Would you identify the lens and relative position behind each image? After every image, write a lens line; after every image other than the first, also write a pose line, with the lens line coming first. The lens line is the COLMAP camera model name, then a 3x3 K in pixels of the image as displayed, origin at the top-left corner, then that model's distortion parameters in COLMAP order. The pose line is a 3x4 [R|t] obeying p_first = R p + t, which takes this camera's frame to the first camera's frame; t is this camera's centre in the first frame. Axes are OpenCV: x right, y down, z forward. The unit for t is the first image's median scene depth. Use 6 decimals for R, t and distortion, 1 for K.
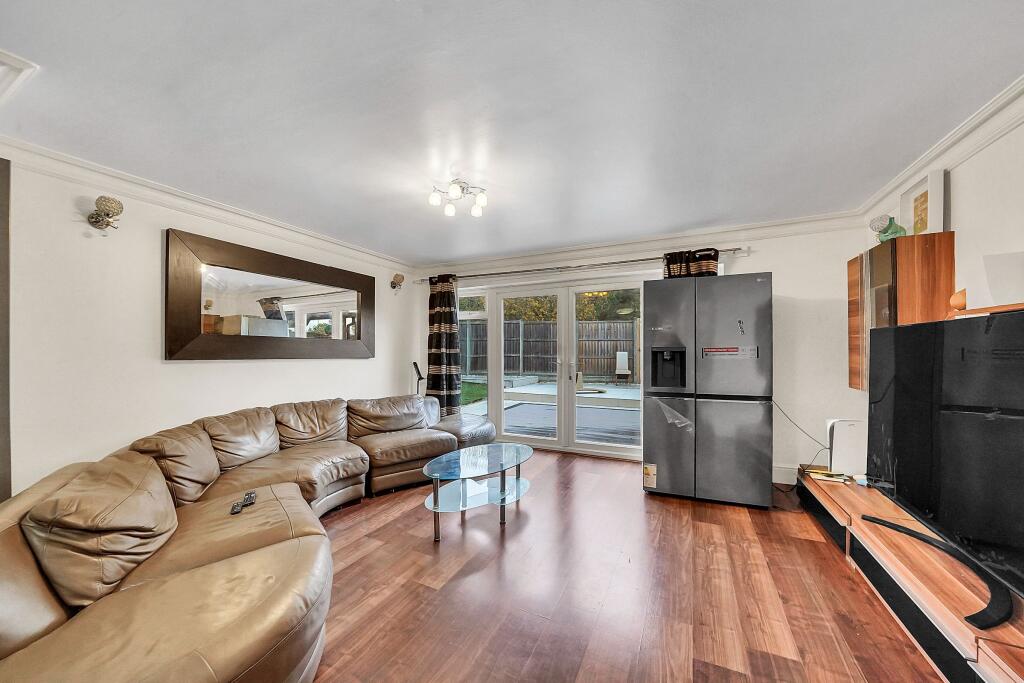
lens RADIAL K [[380.6, 0, 508.9], [0, 380.6, 345.7], [0, 0, 1]] dist [-0.019306, 0.000057]
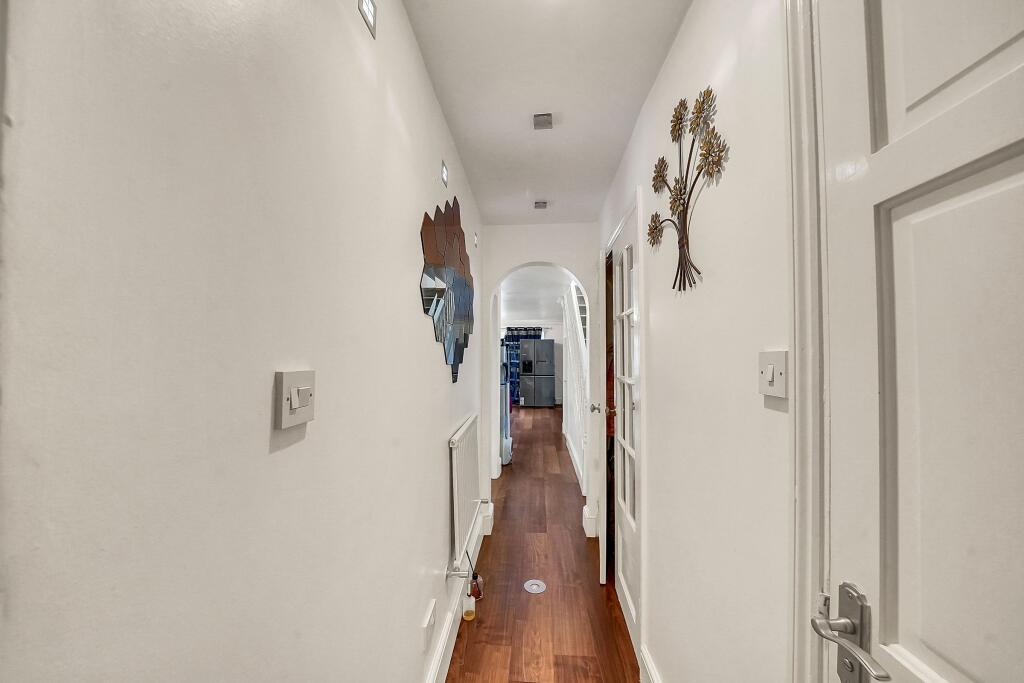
lens RADIAL K [[380.6, 0, 512.1], [0, 380.6, 345.8], [0, 0, 1]] dist [-0.019306, 0.000057]
pose [[0.927880, 0.007339, 0.372807, -0.947574], [-0.006087, 0.999971, -0.004534, -0.104372], [-0.372830, 0.001938, 0.927898, -2.048224]]
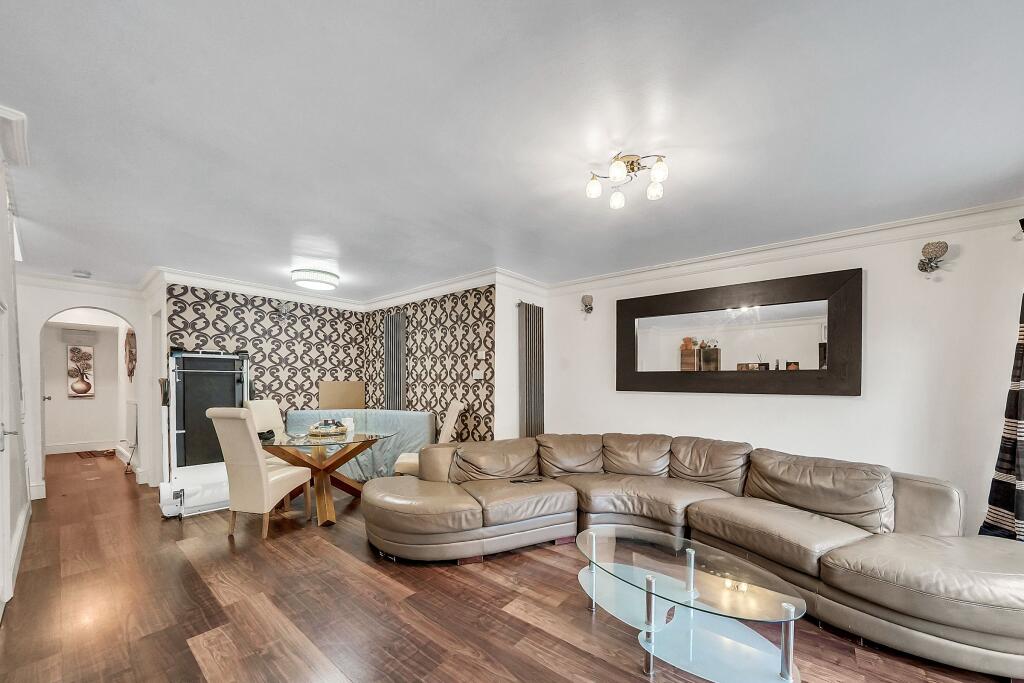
lens RADIAL K [[380.6, 0, 517.0], [0, 380.6, 382.8], [0, 0, 1]] dist [-0.019306, 0.000057]
pose [[-0.231874, 0.011013, -0.972683, 0.530608], [0.017710, 0.999818, 0.007098, -0.007665], [0.972584, -0.015581, -0.232027, 0.813069]]
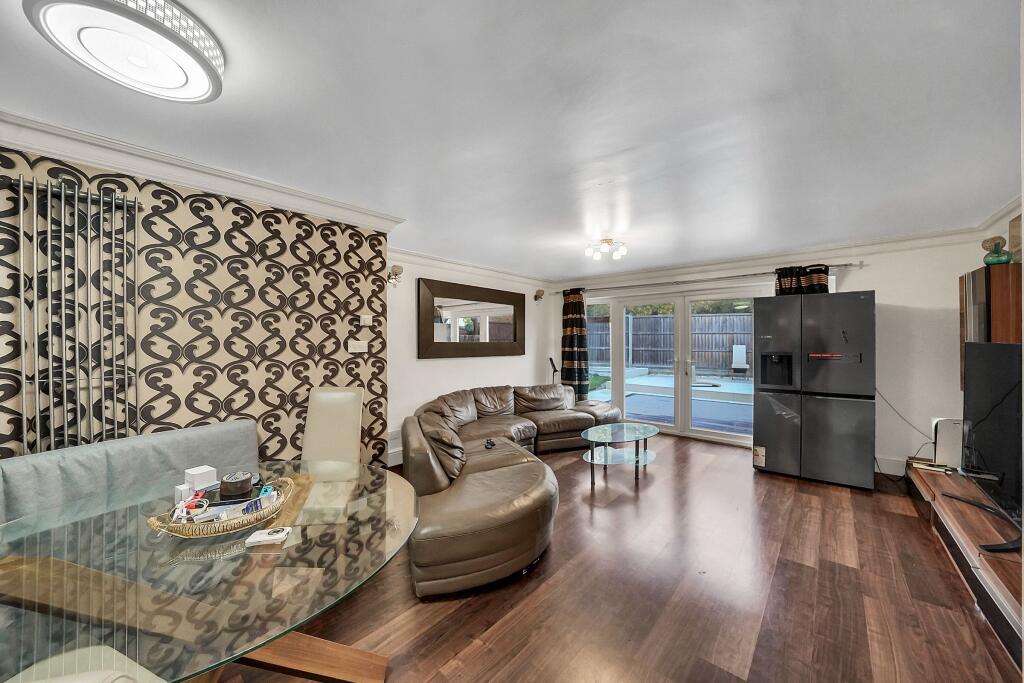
lens RADIAL K [[380.6, 0, 499.5], [0, 380.6, 337.2], [0, 0, 1]] dist [-0.019306, 0.000057]
pose [[0.961411, -0.000748, -0.275115, -0.103314], [0.003121, 0.999962, 0.008188, -0.057741], [0.275099, -0.008730, 0.961376, -0.416640]]
